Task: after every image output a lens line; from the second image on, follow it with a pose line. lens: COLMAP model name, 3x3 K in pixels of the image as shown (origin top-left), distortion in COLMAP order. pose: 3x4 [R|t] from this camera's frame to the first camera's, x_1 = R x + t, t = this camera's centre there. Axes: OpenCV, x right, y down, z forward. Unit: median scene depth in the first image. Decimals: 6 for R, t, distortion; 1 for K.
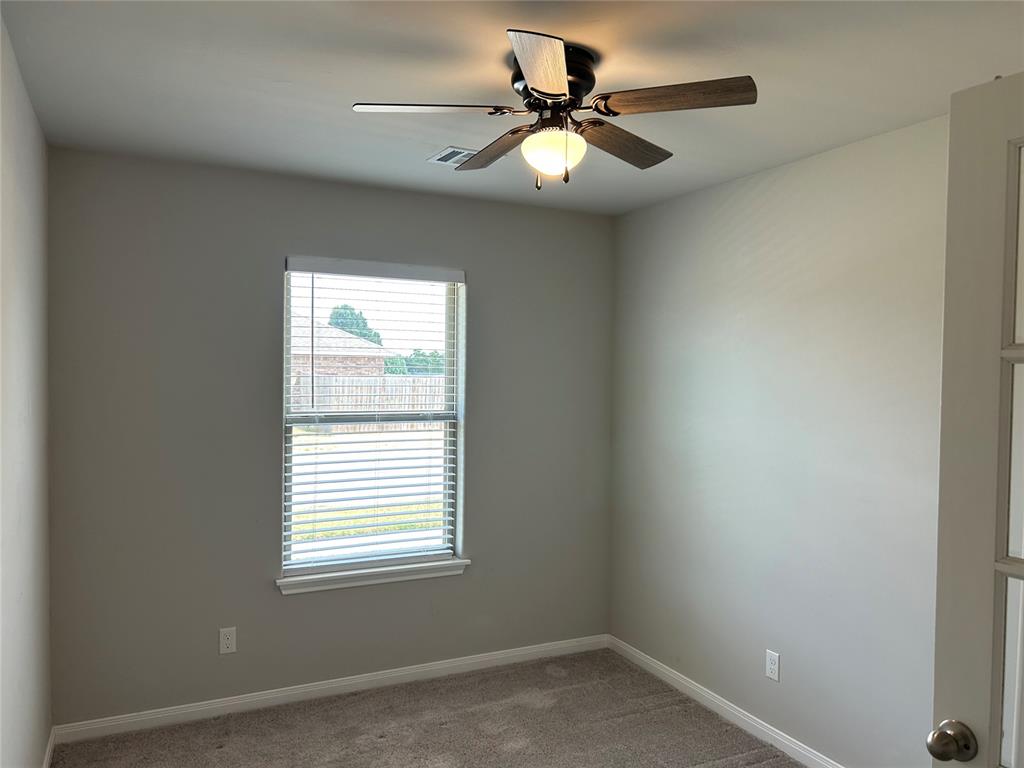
lens RADIAL K [[785.1, 0, 513.0], [0, 785.1, 396.5], [0, 0, 1]] dist [0.110131, -0.187050]
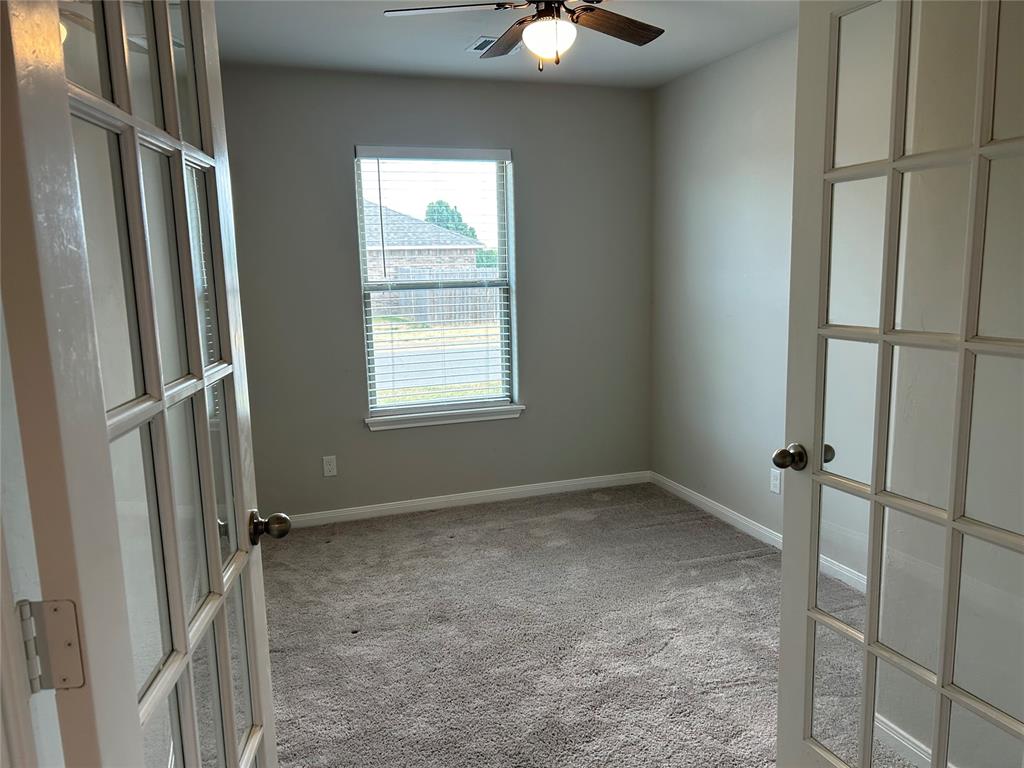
lens RADIAL K [[785.1, 0, 513.0], [0, 785.1, 396.5], [0, 0, 1]] dist [0.110131, -0.187050]
pose [[0.991600, -0.016522, -0.128285, 0.086102], [0.033470, 0.990803, 0.131104, 0.043350], [0.124939, -0.134296, 0.983033, -0.166102]]
